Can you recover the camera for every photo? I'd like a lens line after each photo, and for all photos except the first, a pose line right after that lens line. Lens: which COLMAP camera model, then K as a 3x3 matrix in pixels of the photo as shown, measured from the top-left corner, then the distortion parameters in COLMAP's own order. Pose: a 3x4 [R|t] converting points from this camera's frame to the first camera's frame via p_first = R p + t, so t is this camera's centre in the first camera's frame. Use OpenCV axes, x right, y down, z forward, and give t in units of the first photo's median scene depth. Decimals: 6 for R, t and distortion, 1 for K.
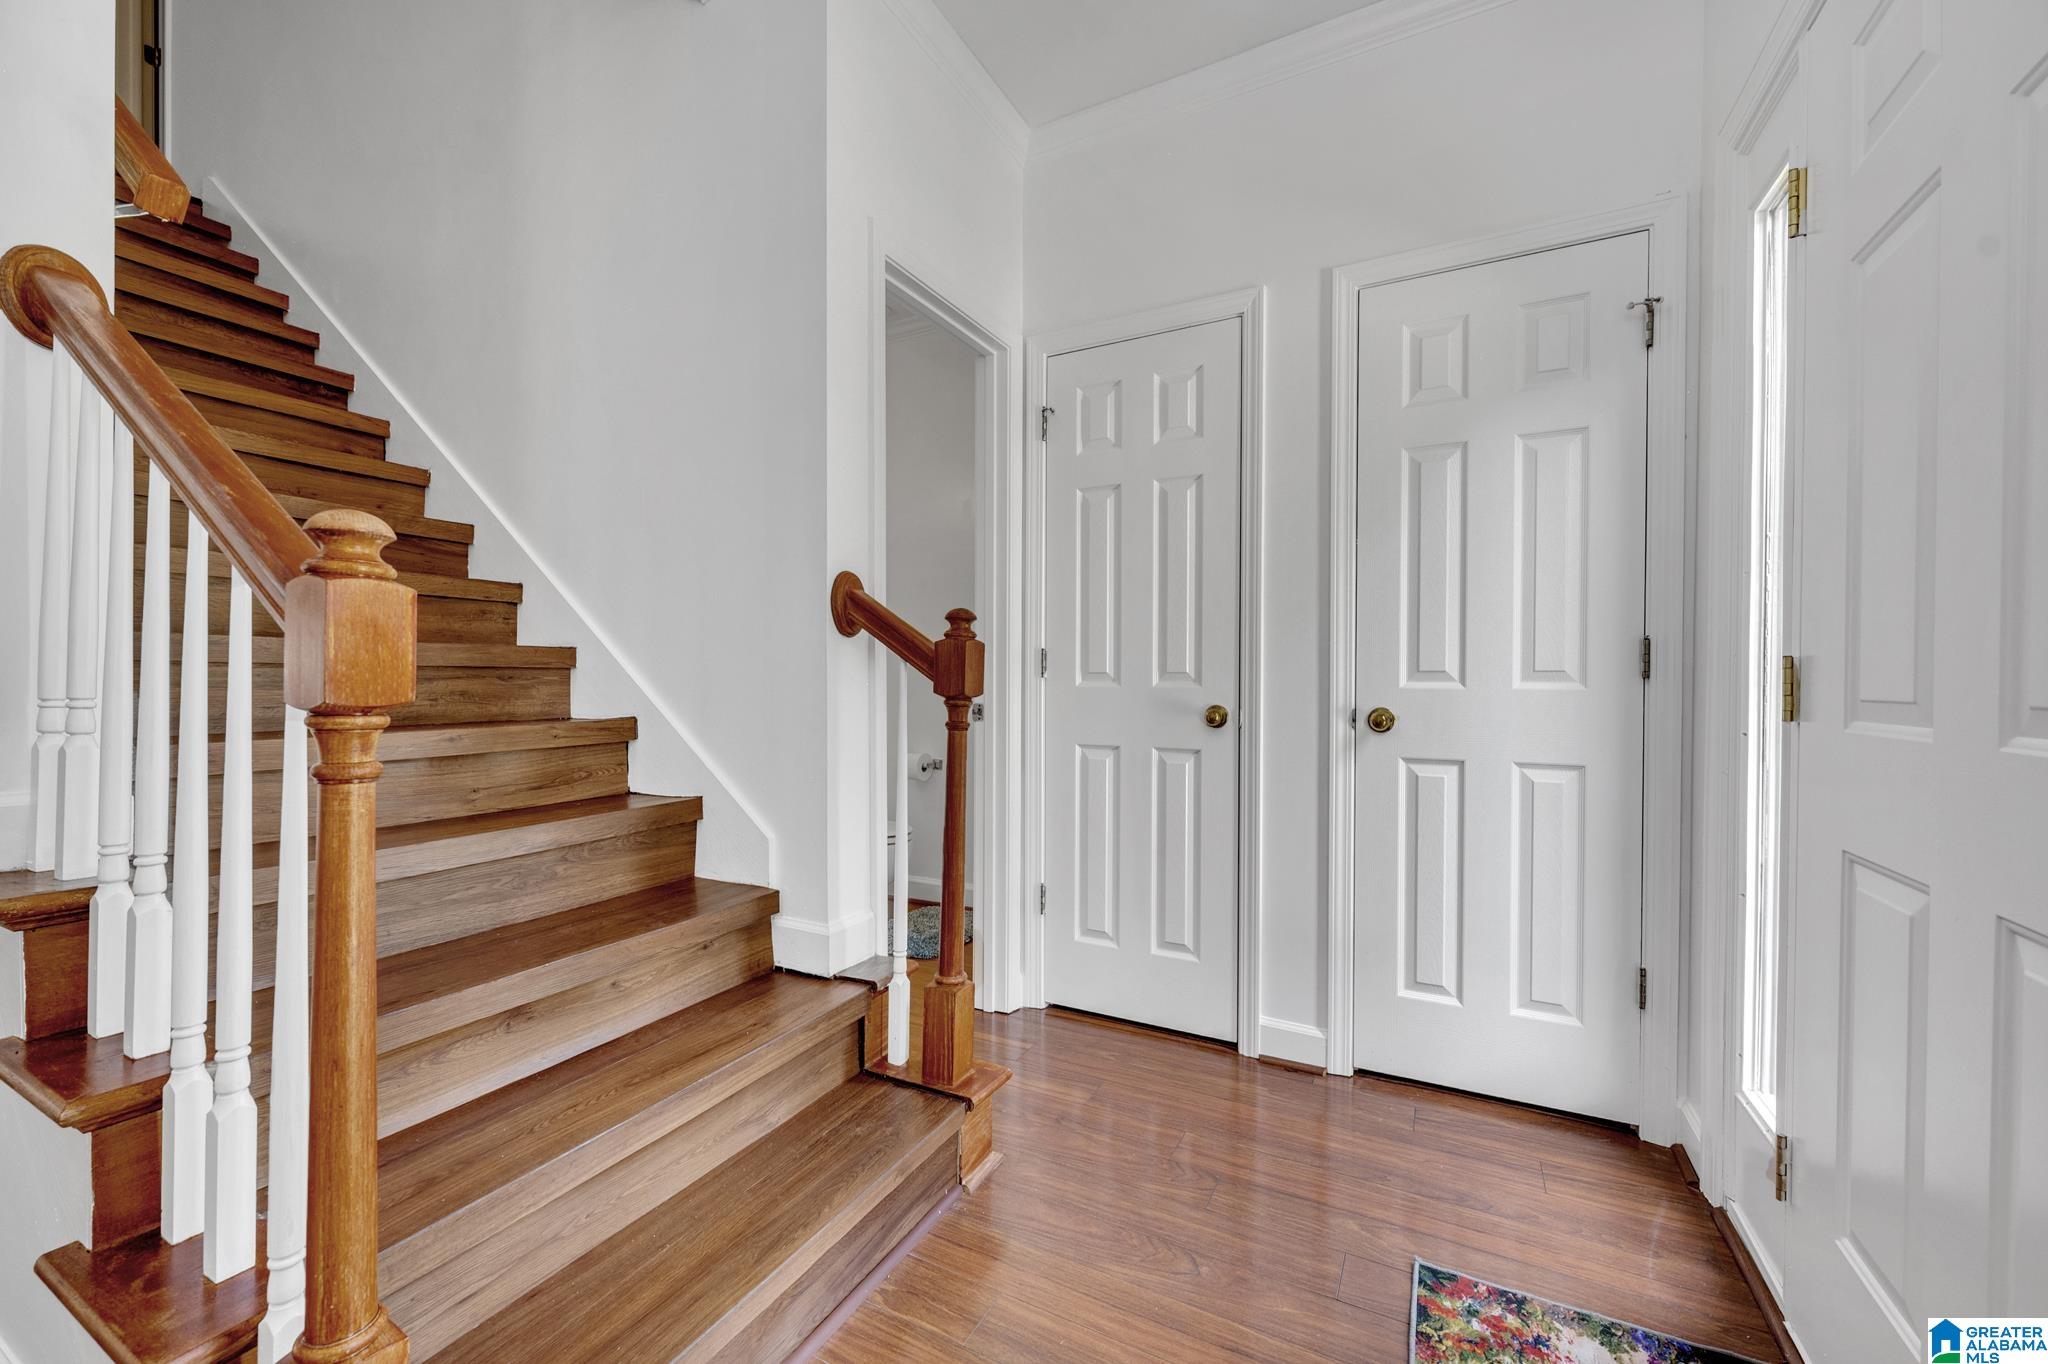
lens RADIAL K [[804.9, 0, 1024.8], [0, 804.9, 686.6], [0, 0, 1]] dist [-0.002569, 0.000222]
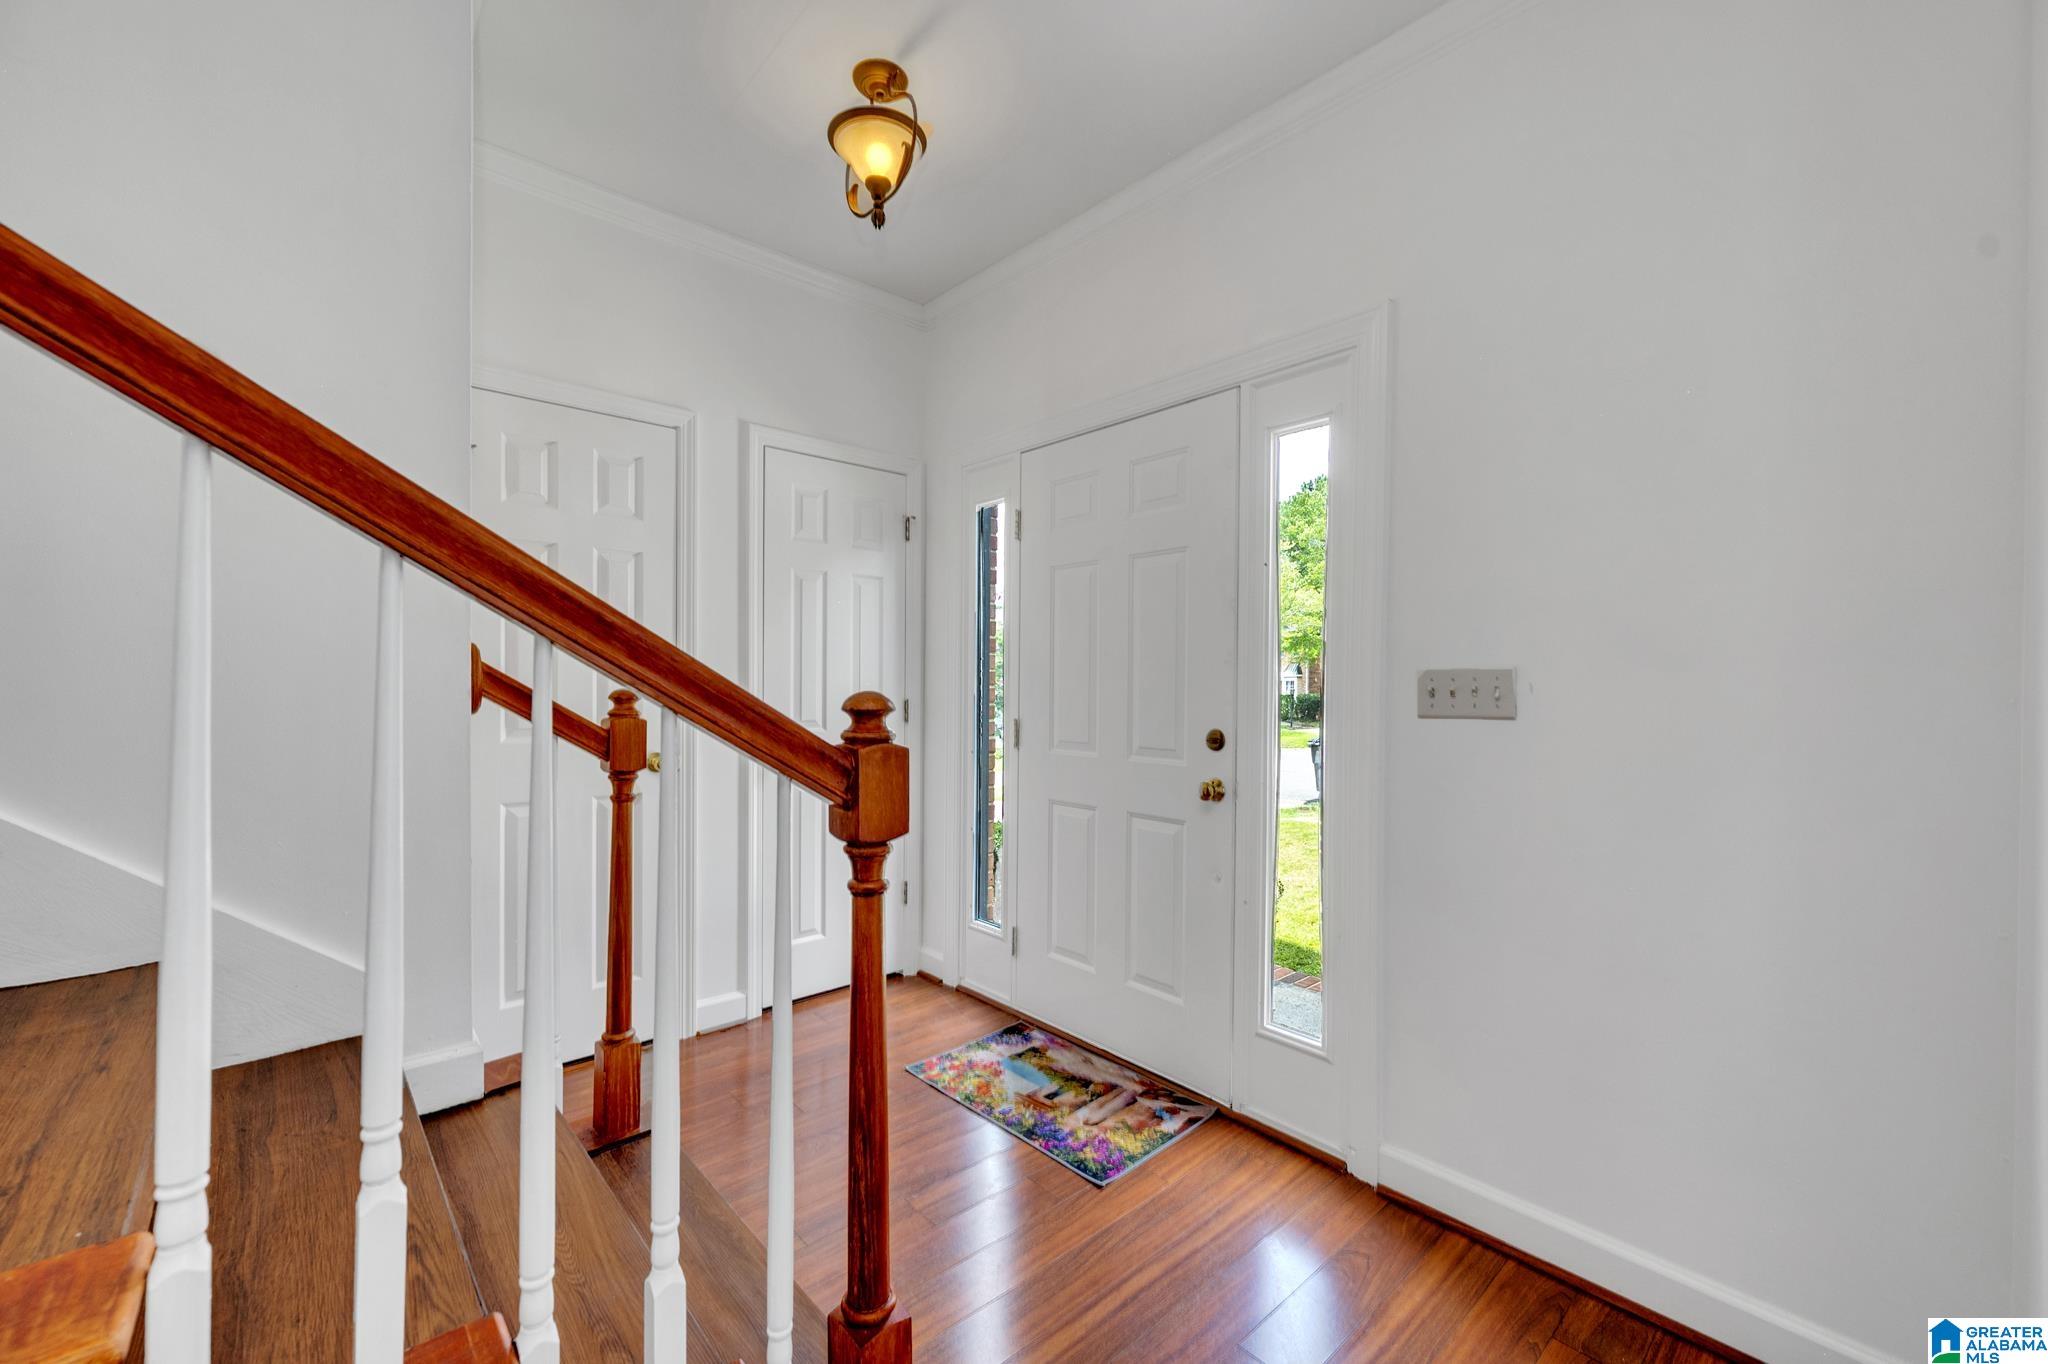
lens RADIAL K [[804.9, 0, 1024.8], [0, 804.9, 686.6], [0, 0, 1]] dist [-0.002569, 0.000222]
pose [[0.341671, -0.003668, 0.939813, -0.812226], [0.002873, 0.999992, 0.002859, -0.090999], [-0.939815, 0.001723, 0.341678, 0.117838]]
